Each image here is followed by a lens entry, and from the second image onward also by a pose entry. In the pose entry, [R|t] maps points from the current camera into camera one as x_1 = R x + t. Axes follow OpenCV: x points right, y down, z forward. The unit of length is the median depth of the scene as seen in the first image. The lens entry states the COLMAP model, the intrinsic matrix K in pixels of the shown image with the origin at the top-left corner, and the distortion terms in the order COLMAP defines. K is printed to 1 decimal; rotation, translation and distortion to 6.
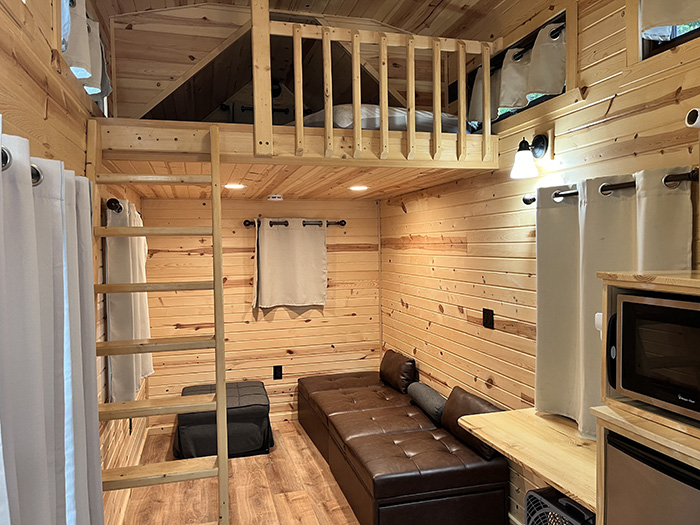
lens RADIAL K [[531.4, 0, 350.4], [0, 531.4, 267.4], [0, 0, 1]] dist [0.061590, -0.089481]
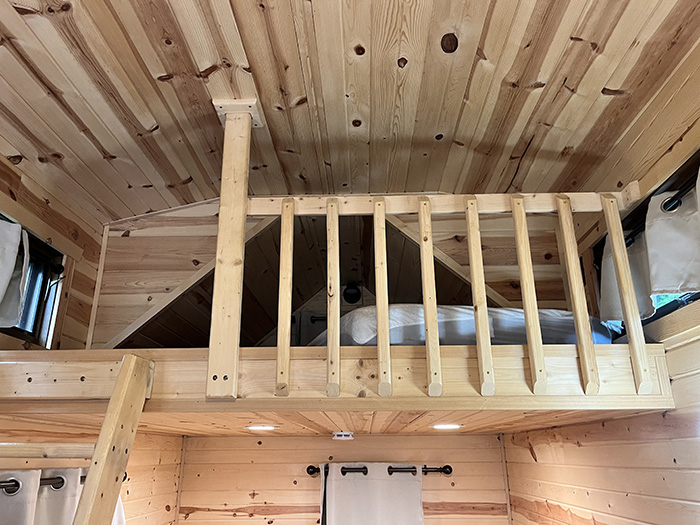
lens RADIAL K [[531.4, 0, 350.4], [0, 531.4, 267.4], [0, 0, 1]] dist [0.061590, -0.089481]
pose [[0.954242, -0.087513, -0.285942, 0.143427], [-0.023503, 0.931312, -0.363464, -0.119395], [0.298109, 0.353553, 0.886640, 0.418049]]
